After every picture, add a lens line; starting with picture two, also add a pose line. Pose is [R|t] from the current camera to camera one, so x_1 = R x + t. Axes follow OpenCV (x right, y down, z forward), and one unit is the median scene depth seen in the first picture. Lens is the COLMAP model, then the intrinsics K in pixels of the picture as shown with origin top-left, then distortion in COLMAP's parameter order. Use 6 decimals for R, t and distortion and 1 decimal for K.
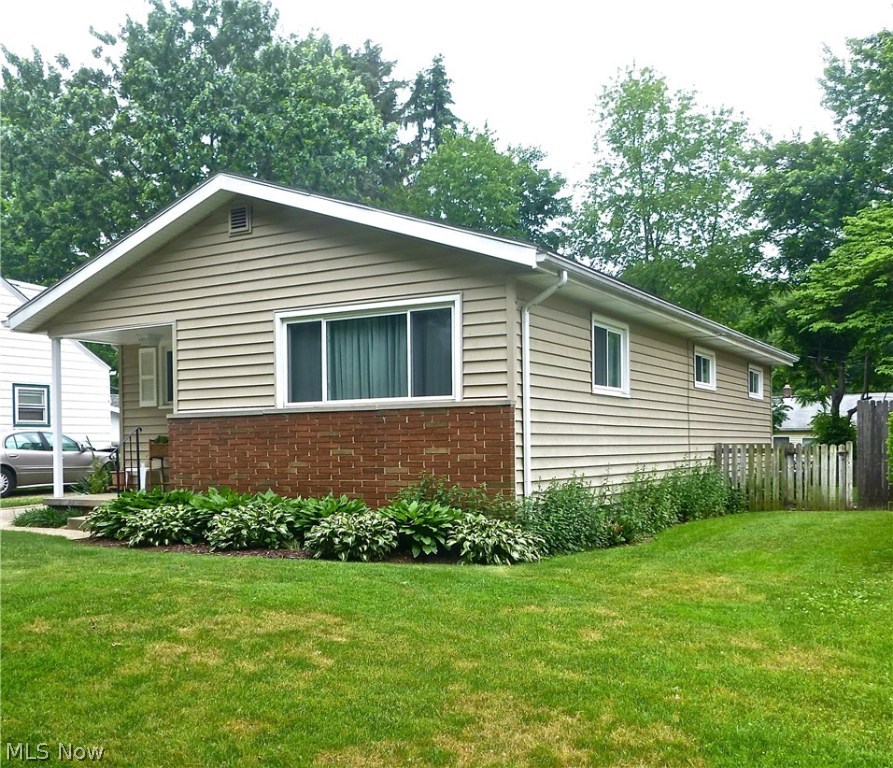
lens RADIAL K [[933.4, 0, 447.1], [0, 933.4, 384.5], [0, 0, 1]] dist [-0.019418, 0.000000]
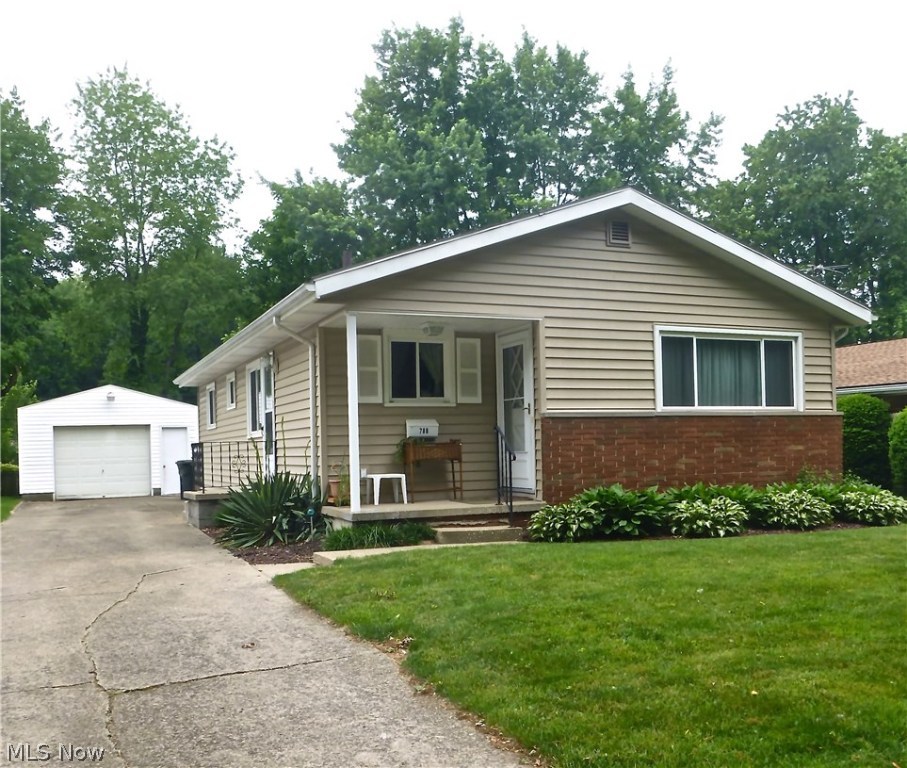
lens RADIAL K [[949.1, 0, 453.5], [0, 949.1, 389.5], [0, 0, 1]] dist [-0.061105, 0.000000]
pose [[0.594798, 0.055384, 0.801965, -1.263088], [-0.040209, 0.998425, -0.039129, 0.054905], [-0.802869, -0.008972, 0.596089, 0.538457]]
